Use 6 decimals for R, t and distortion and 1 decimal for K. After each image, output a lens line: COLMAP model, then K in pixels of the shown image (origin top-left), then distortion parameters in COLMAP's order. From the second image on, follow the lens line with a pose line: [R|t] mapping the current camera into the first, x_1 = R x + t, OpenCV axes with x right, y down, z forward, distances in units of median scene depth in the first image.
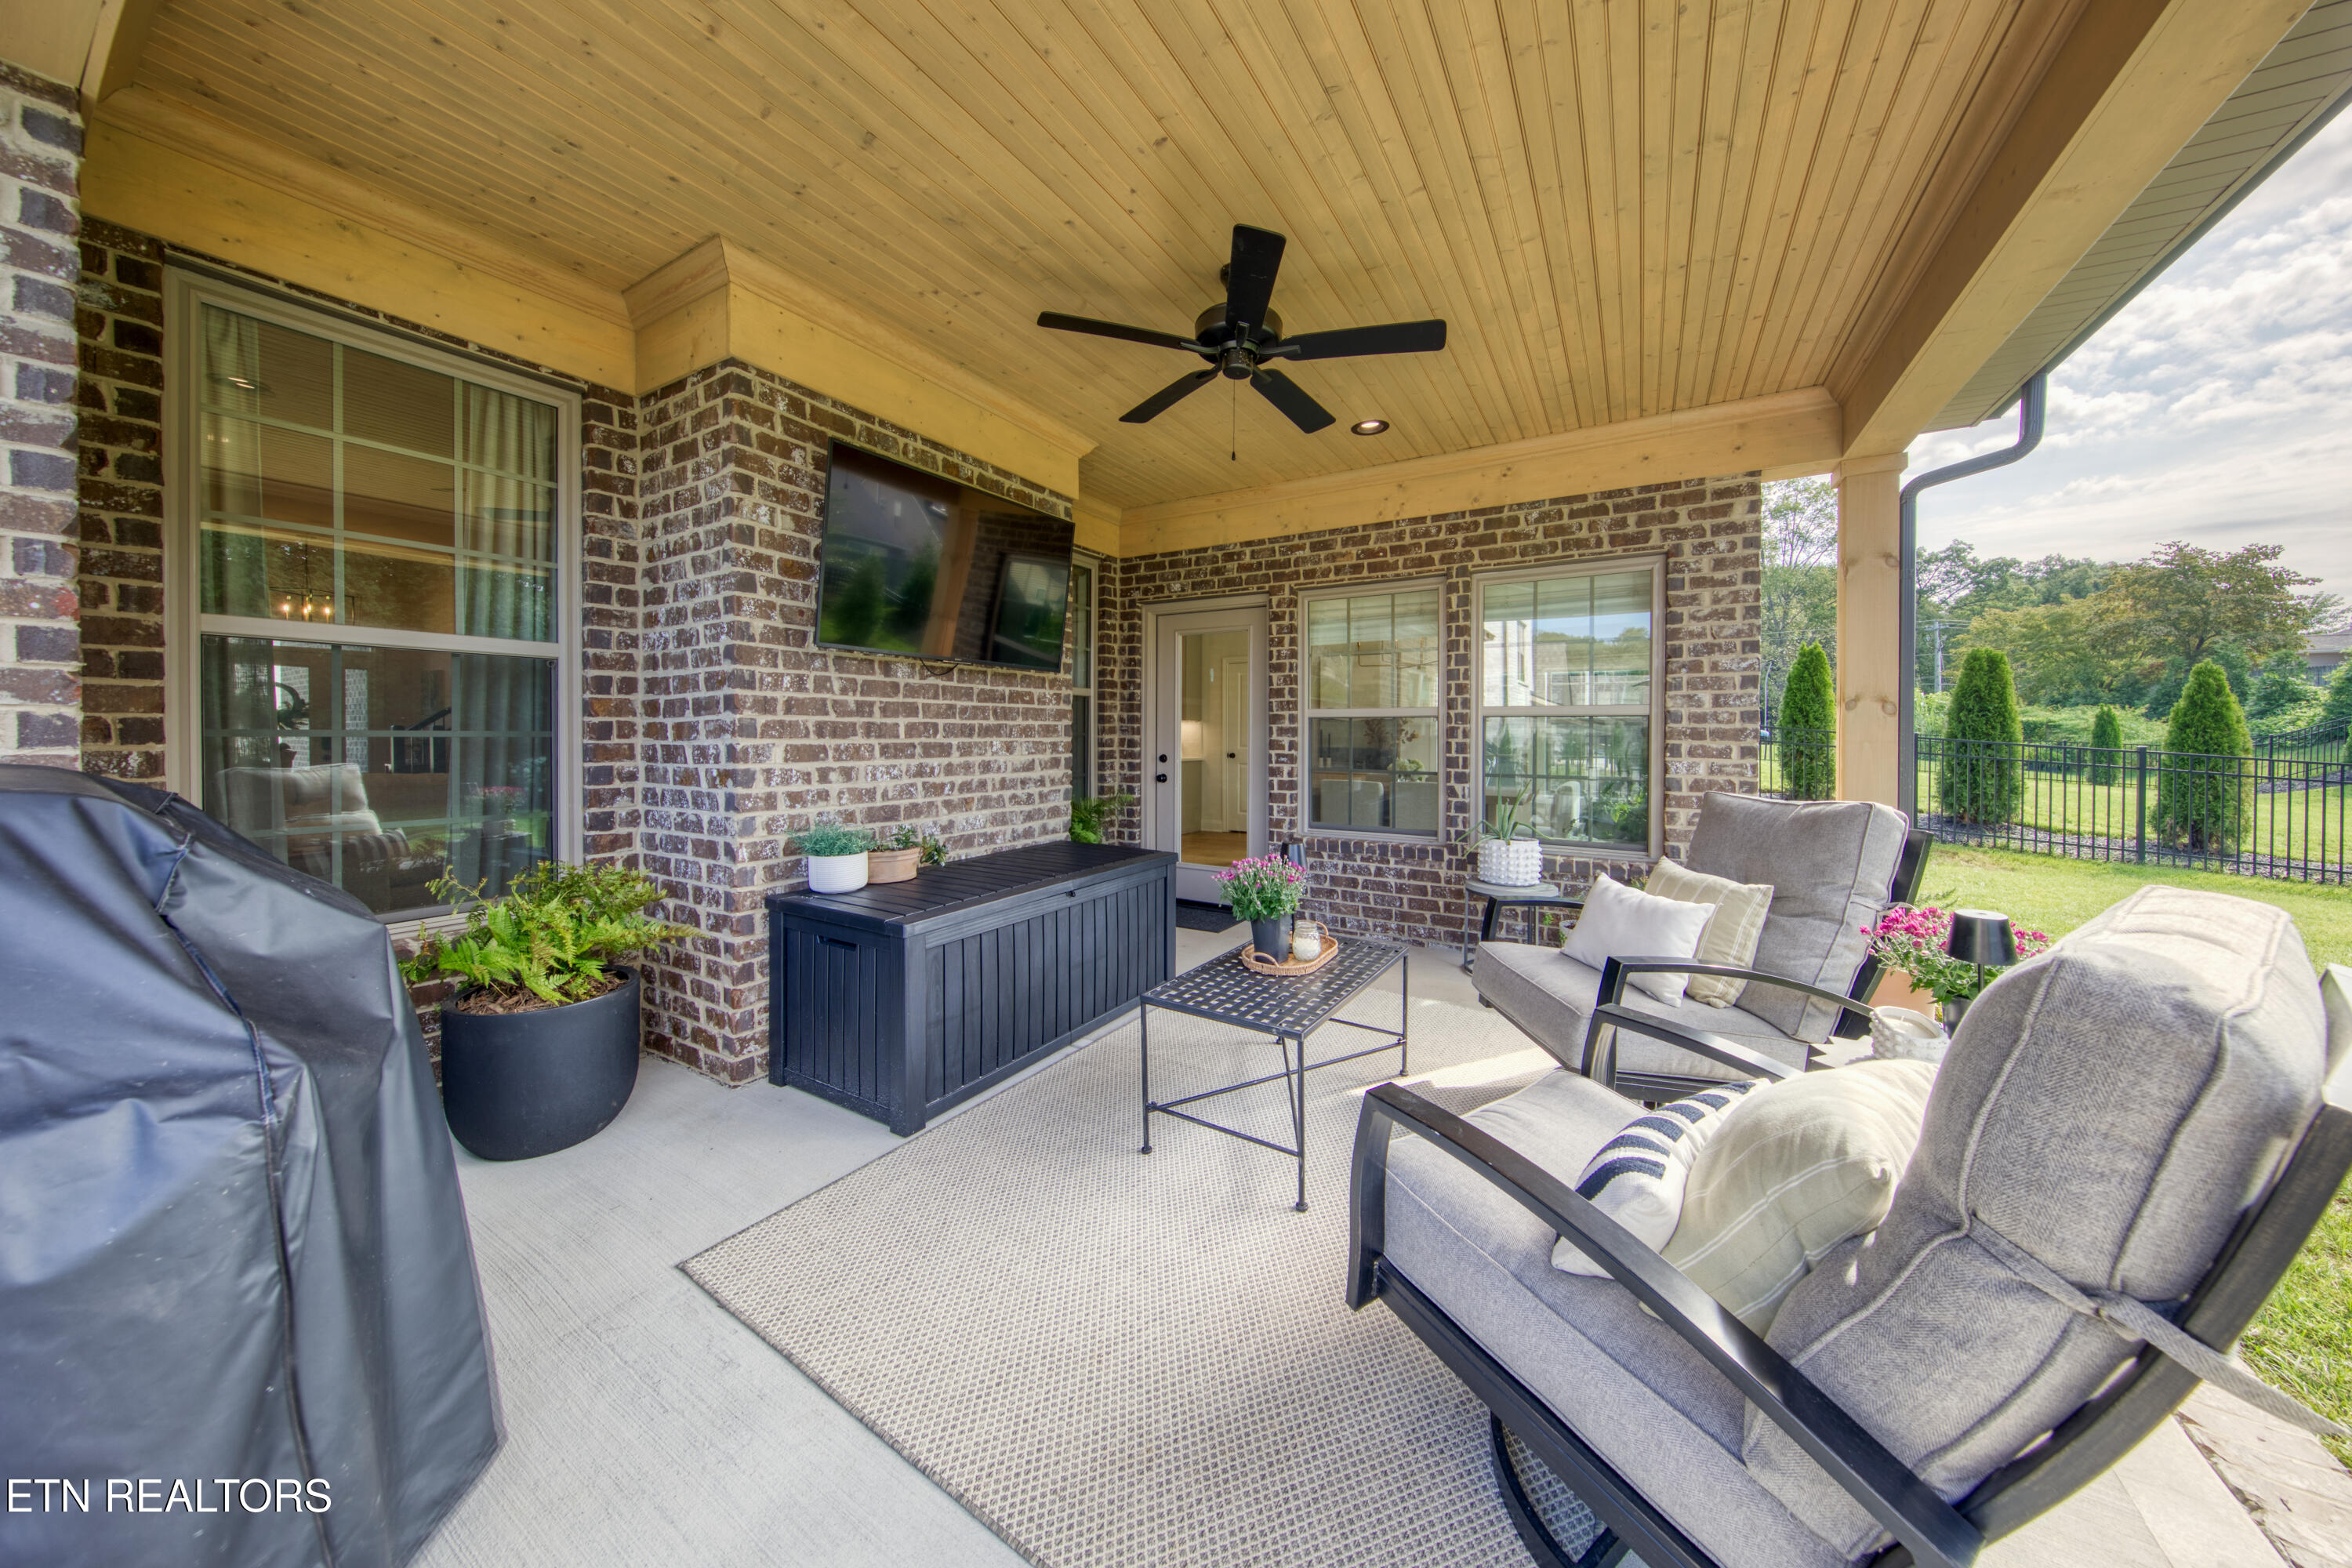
lens RADIAL K [[758.0, 0, 1159.9], [0, 758.0, 745.7], [0, 0, 1]] dist [0.006146, 0.000012]
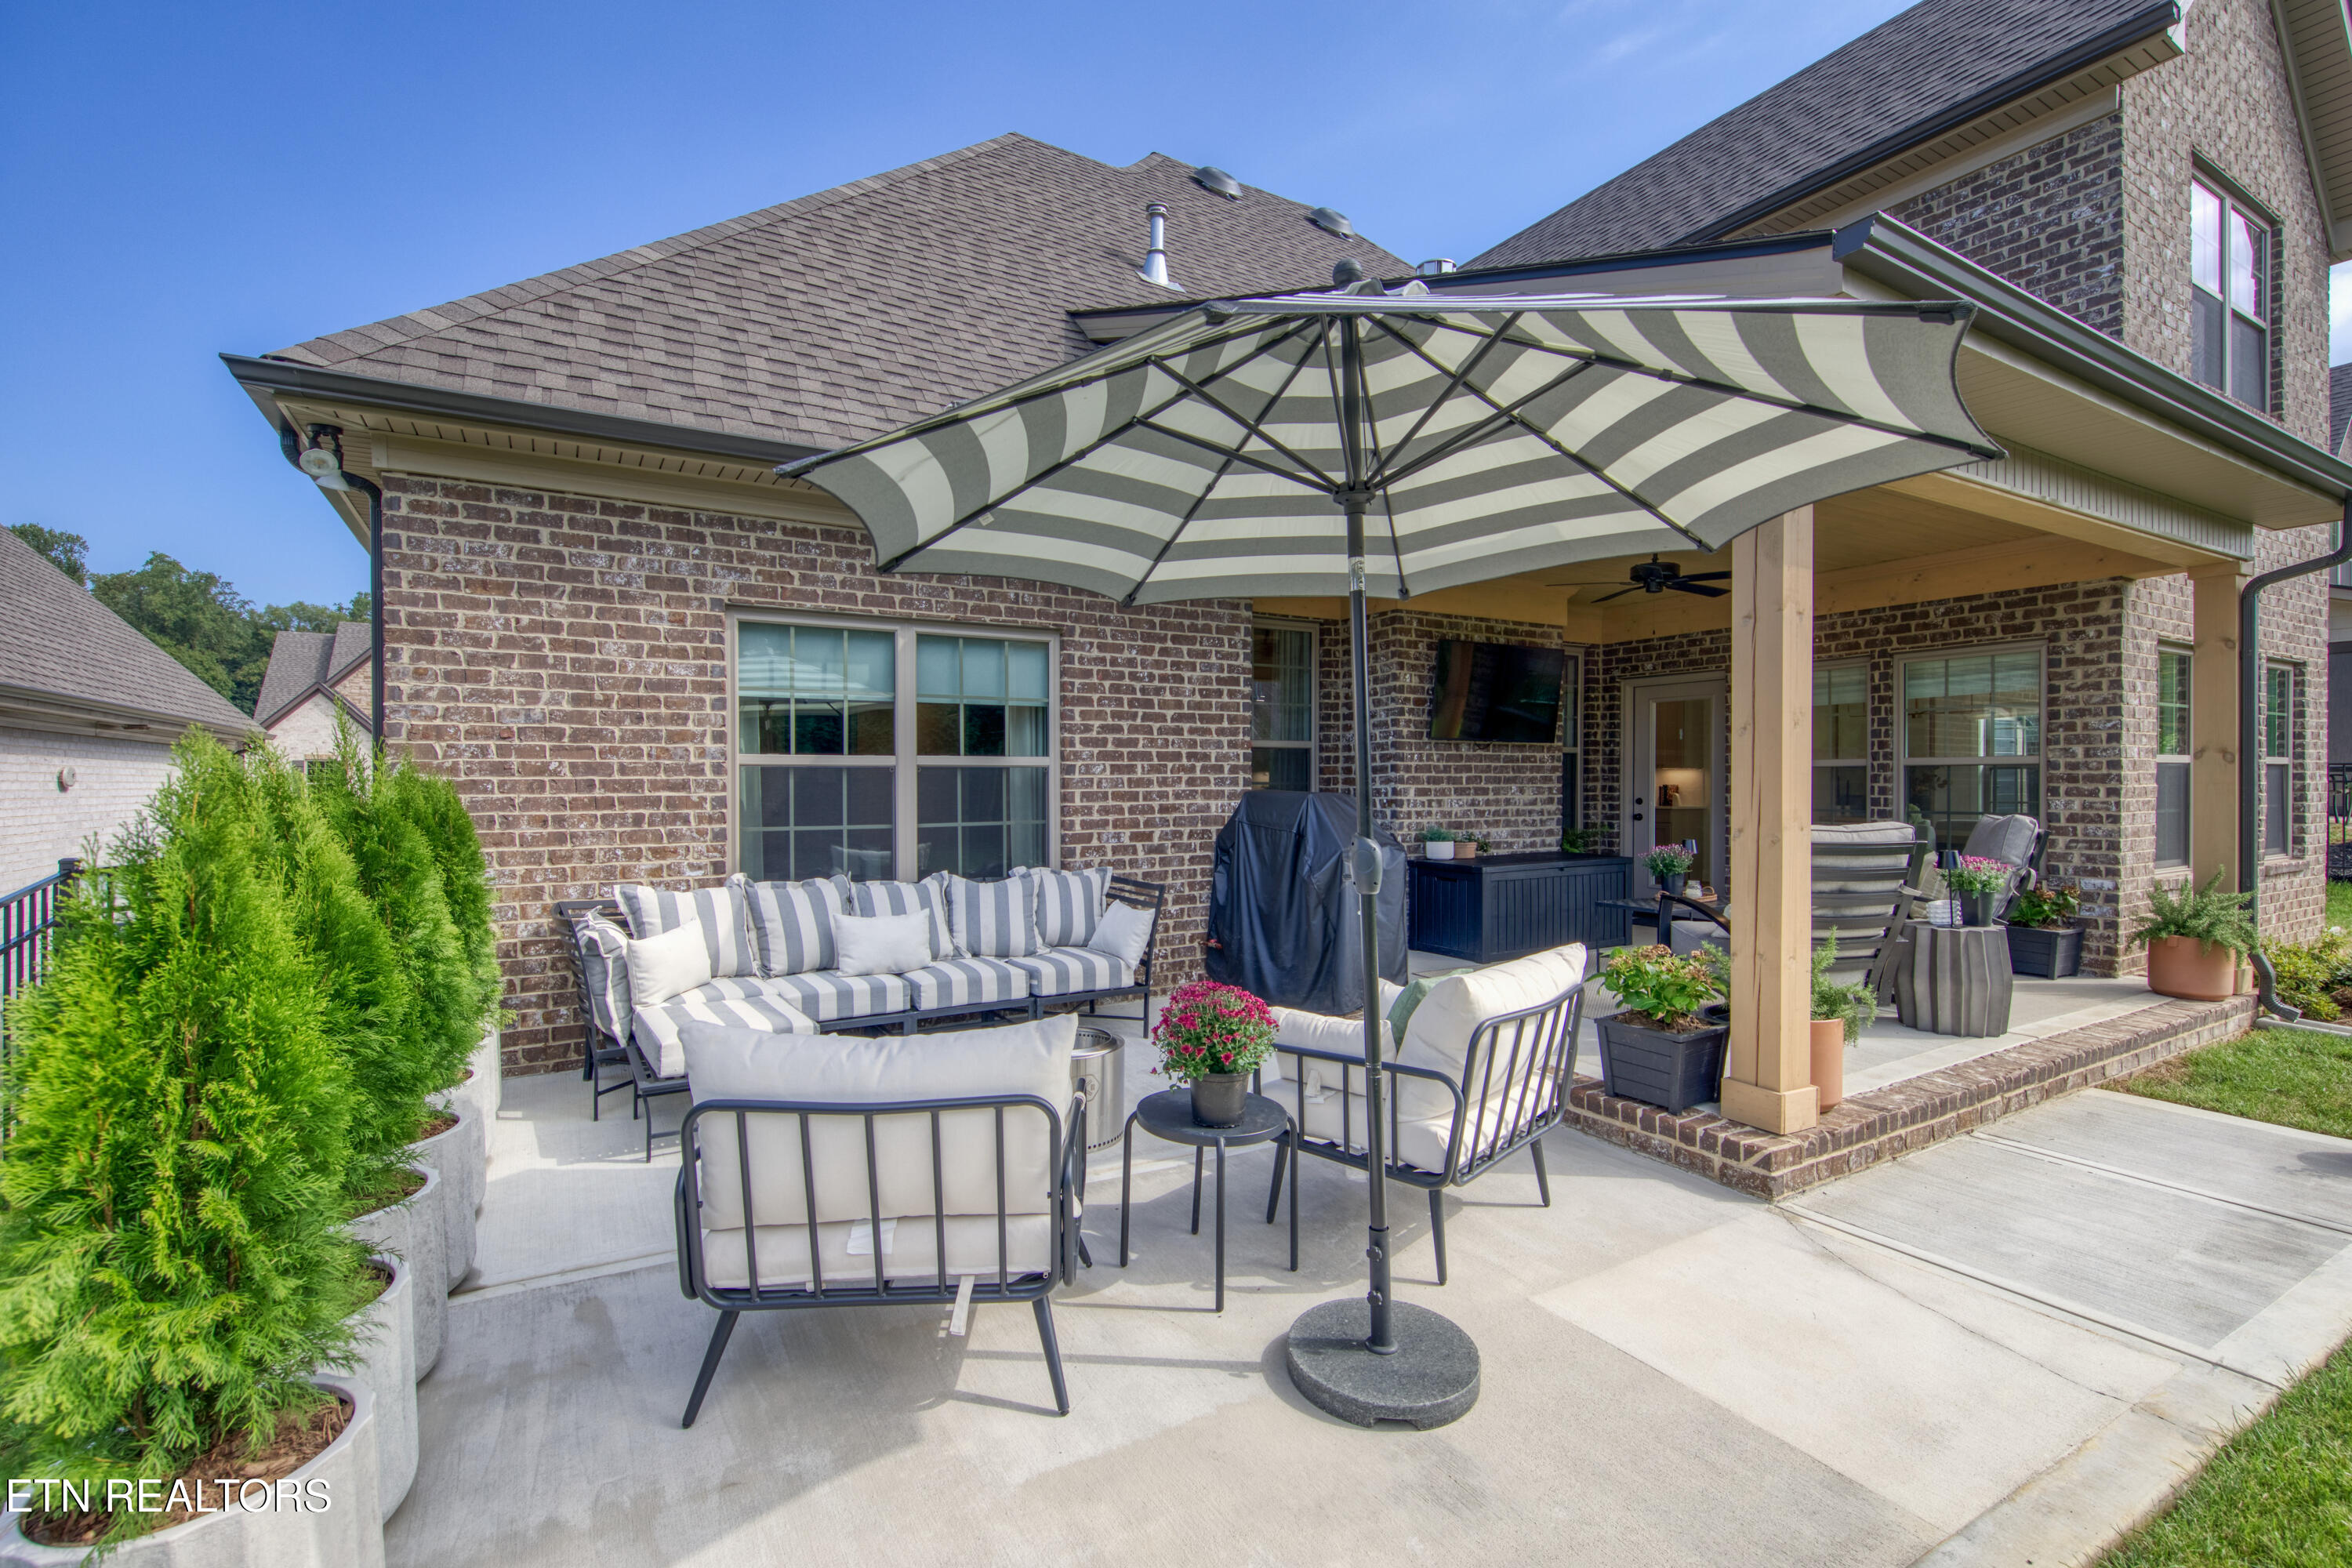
lens RADIAL K [[1144.7, 0, 1144.9], [0, 1144.7, 801.9], [0, 0, 1]] dist [0.006079, -0.004062]
pose [[0.894044, 0.000735, -0.447978, 0.170133], [-0.001021, 0.999999, -0.000396, 0.027590], [0.447978, 0.000812, 0.894044, -1.476511]]
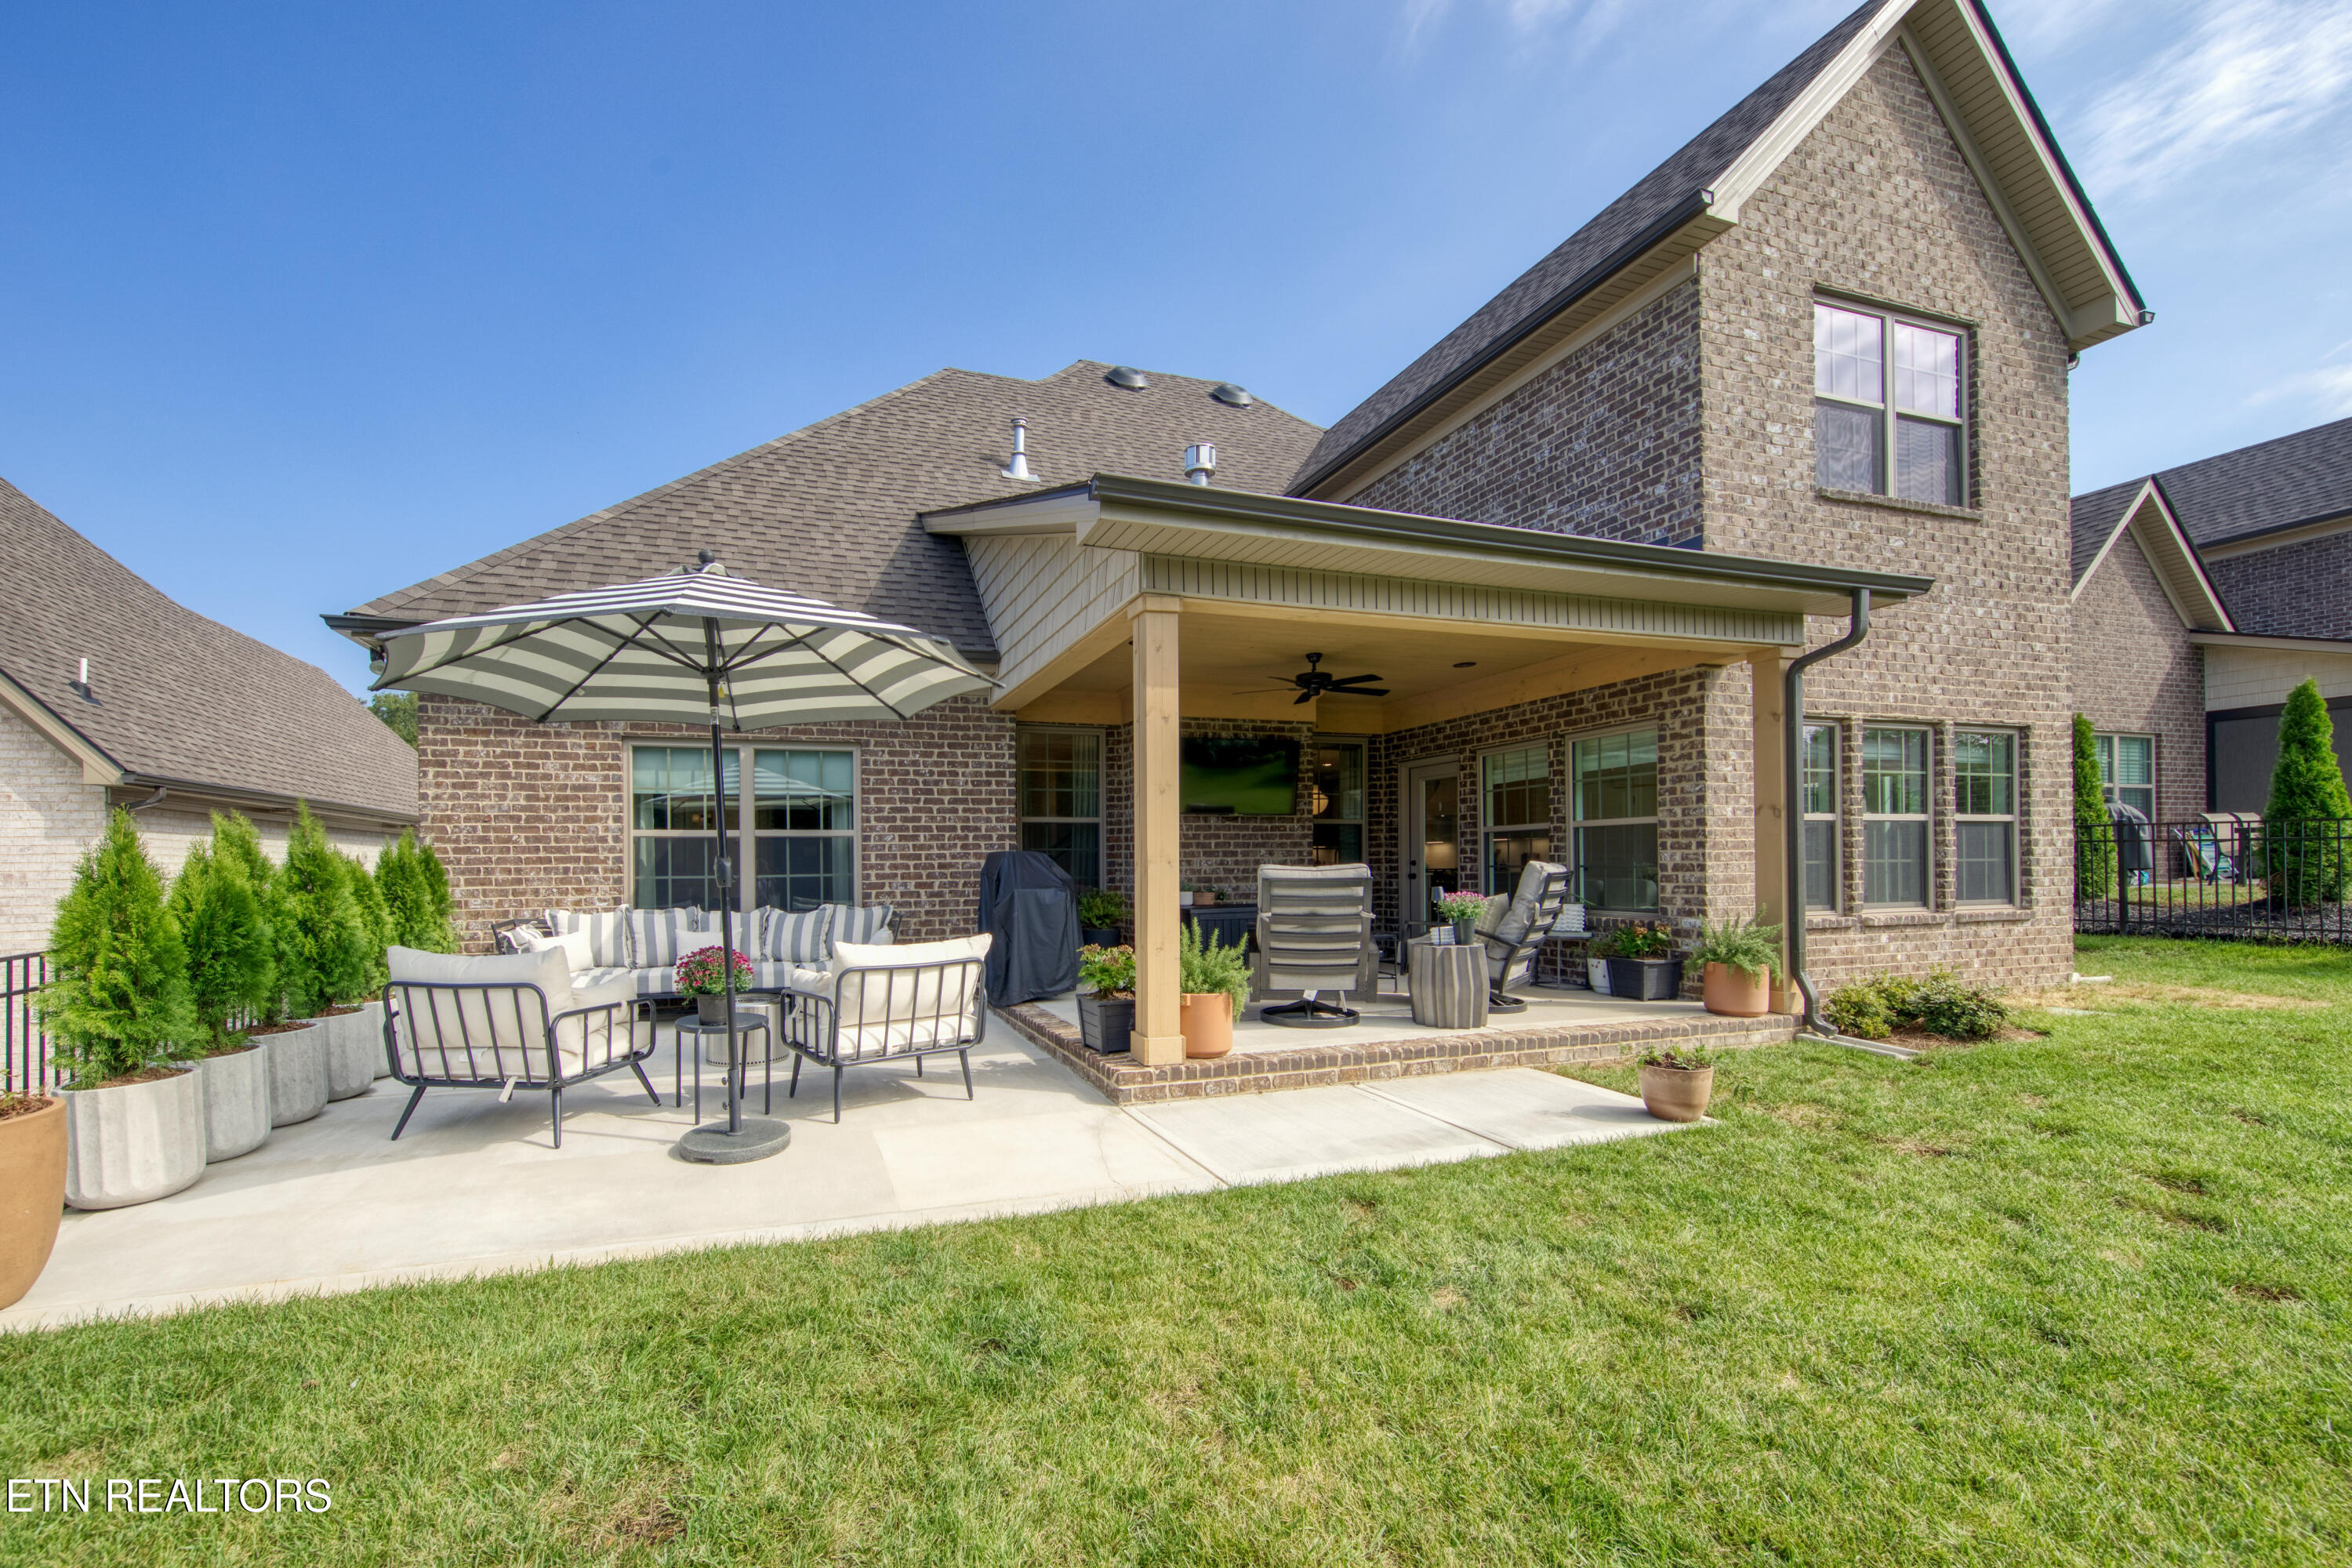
lens RADIAL K [[1043.2, 0, 1069.9], [0, 1043.2, 877.2], [0, 0, 1]] dist [0.003971, -0.002131]
pose [[0.759185, -0.010177, -0.650795, 1.165443], [0.002897, 0.999921, -0.012256, 0.095352], [0.650869, 0.007419, 0.759154, -1.425451]]
